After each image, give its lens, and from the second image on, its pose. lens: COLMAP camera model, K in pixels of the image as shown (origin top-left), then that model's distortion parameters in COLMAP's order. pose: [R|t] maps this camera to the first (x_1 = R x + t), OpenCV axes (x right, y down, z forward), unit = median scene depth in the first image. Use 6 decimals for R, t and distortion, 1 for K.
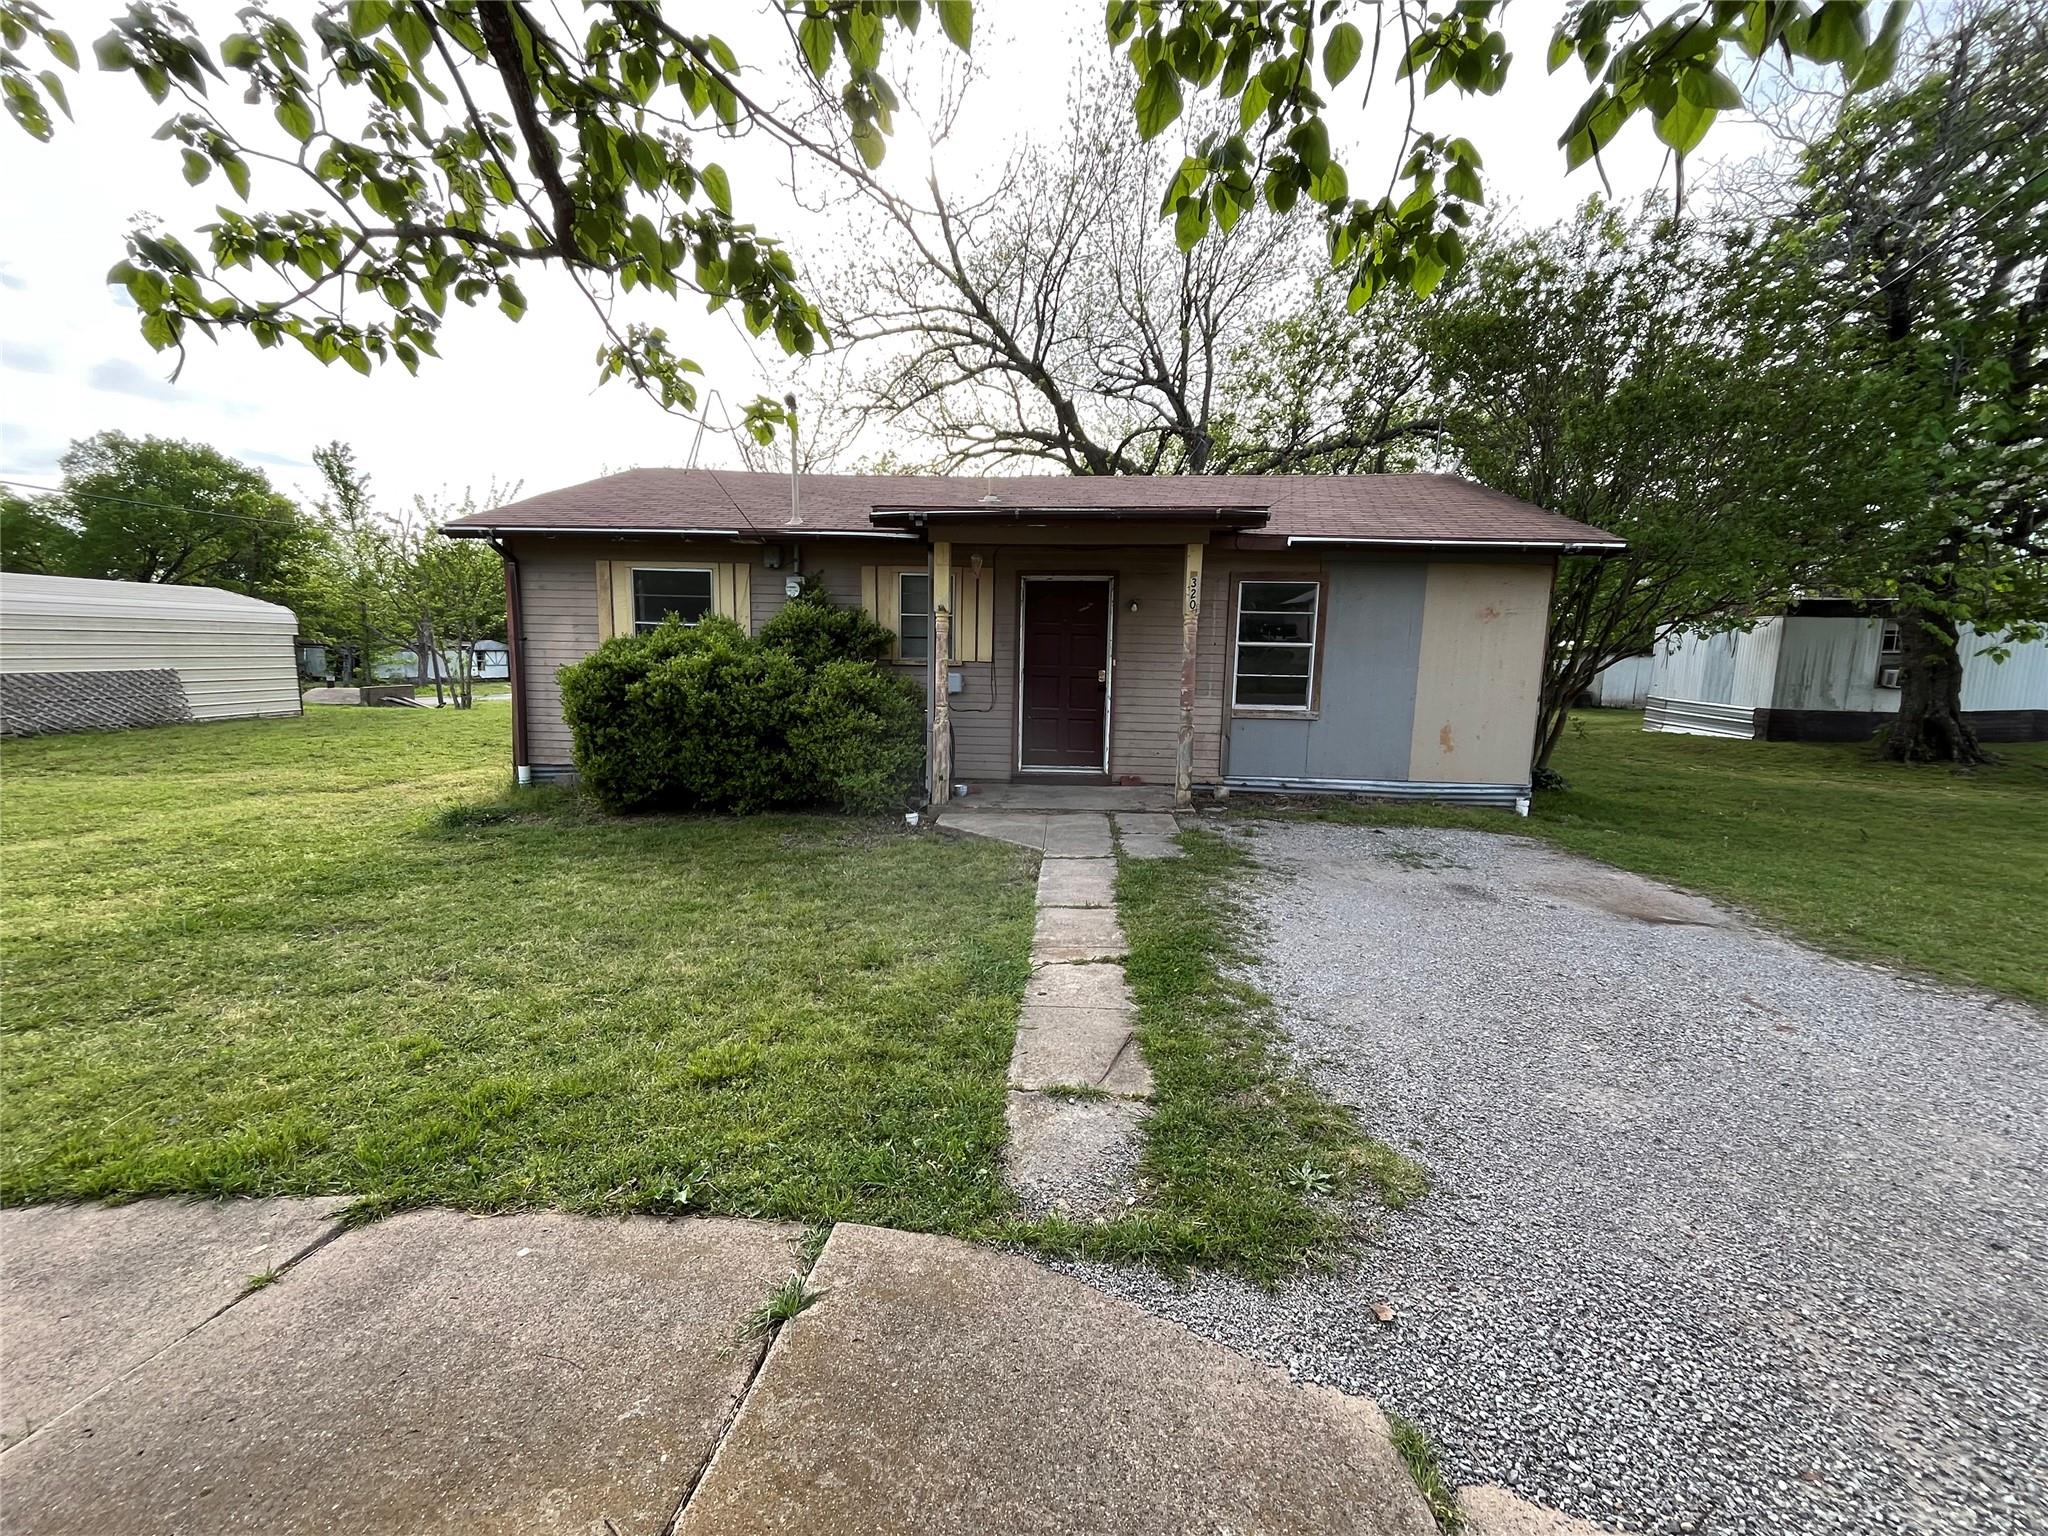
lens RADIAL K [[829.4, 0, 1022.5], [0, 829.4, 770.0], [0, 0, 1]] dist [-0.002229, -0.000373]
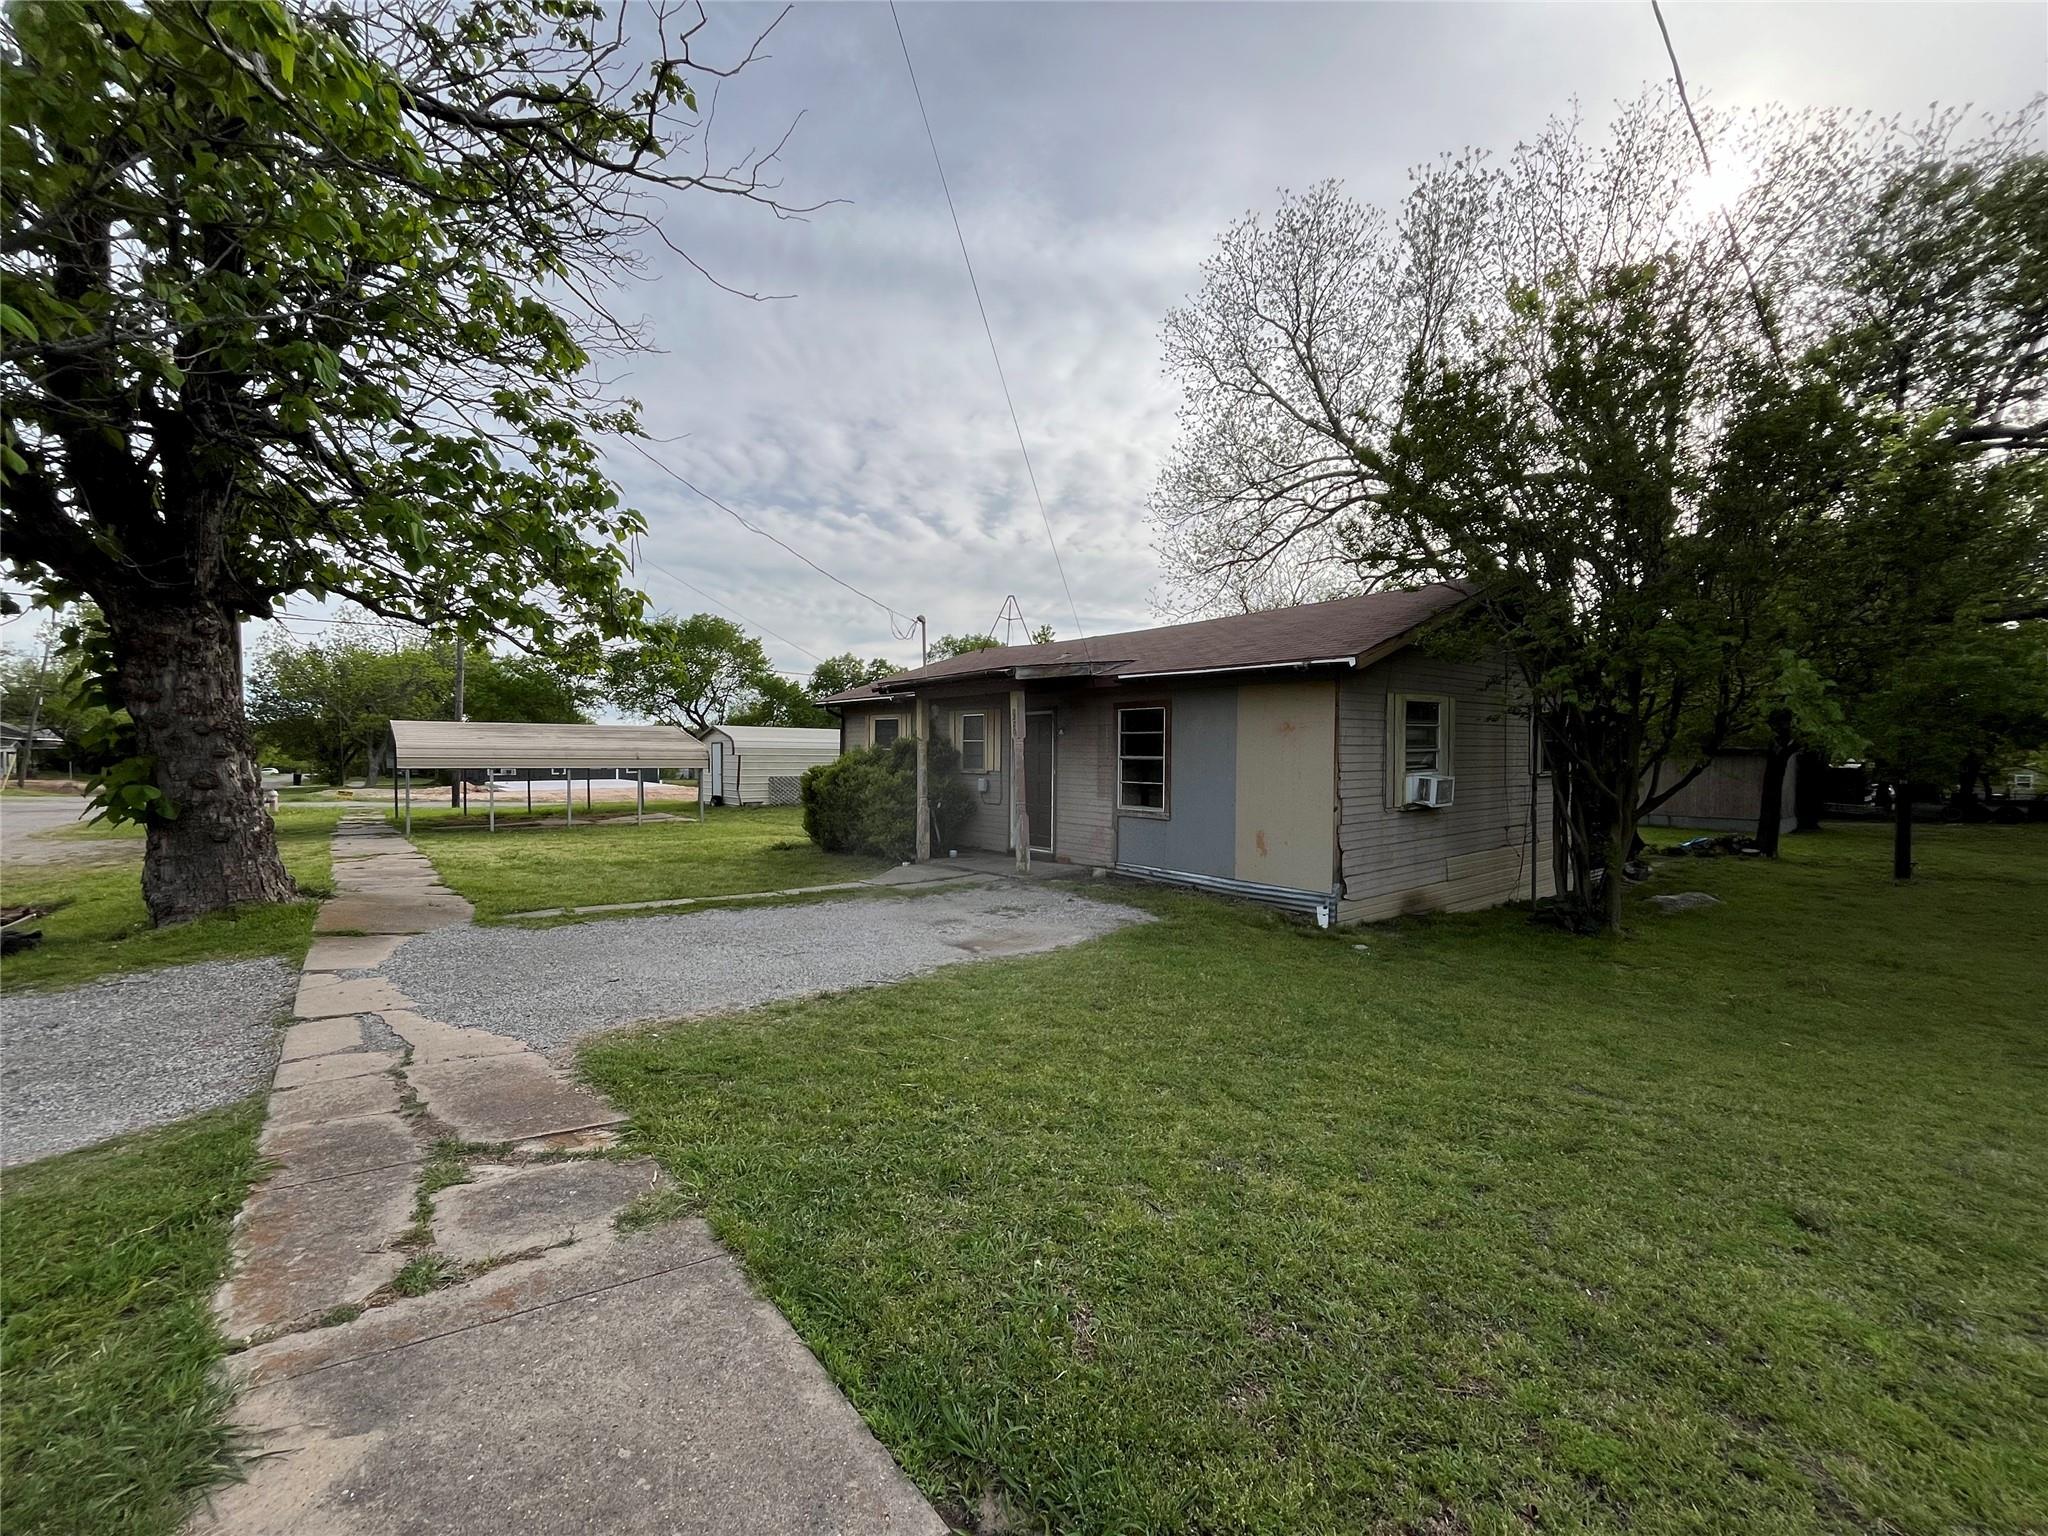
lens RADIAL K [[824.0, 0, 1024.0], [0, 824.0, 768.0], [0, 0, 1]] dist [-0.001919, -0.000074]
pose [[0.697720, 0.000628, -0.716371, 1.110668], [-0.099798, 0.990333, -0.096333, 0.000082], [0.709385, 0.138706, 0.691038, 0.025957]]
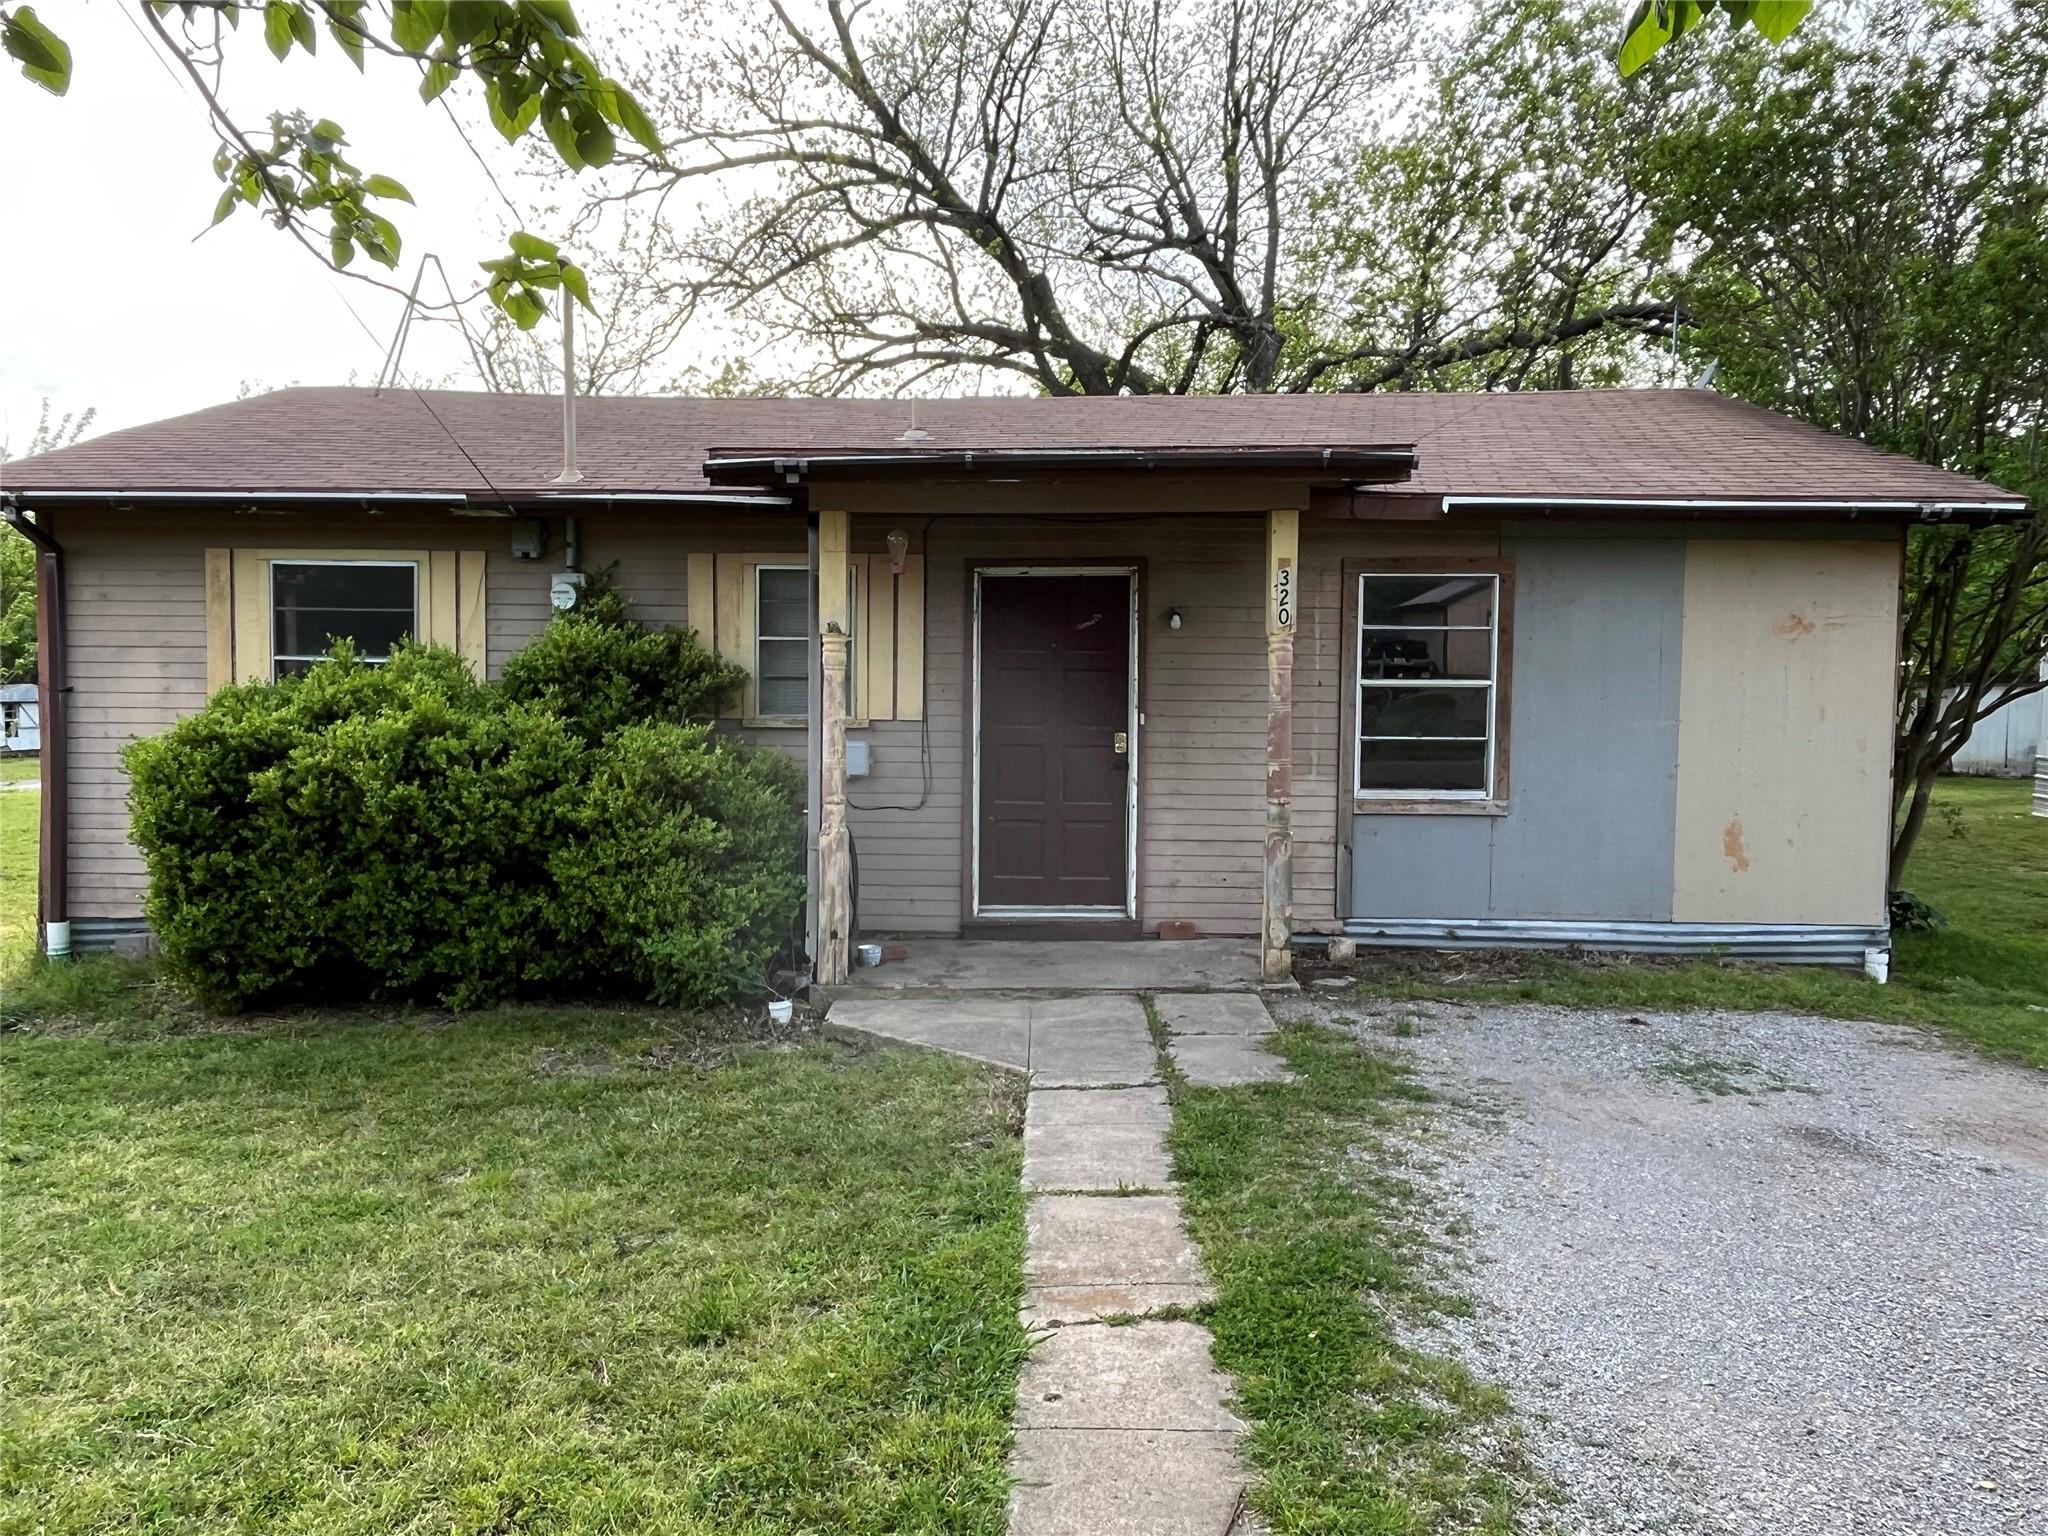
lens RADIAL K [[1441.3, 0, 1016.9], [0, 1441.3, 761.2], [0, 0, 1]] dist [-0.002899, 0.001042]
pose [[0.999284, -0.014524, 0.034947, -0.008948], [0.017751, 0.995425, -0.093886, -0.012051], [-0.033423, 0.094439, 0.994969, 0.040578]]
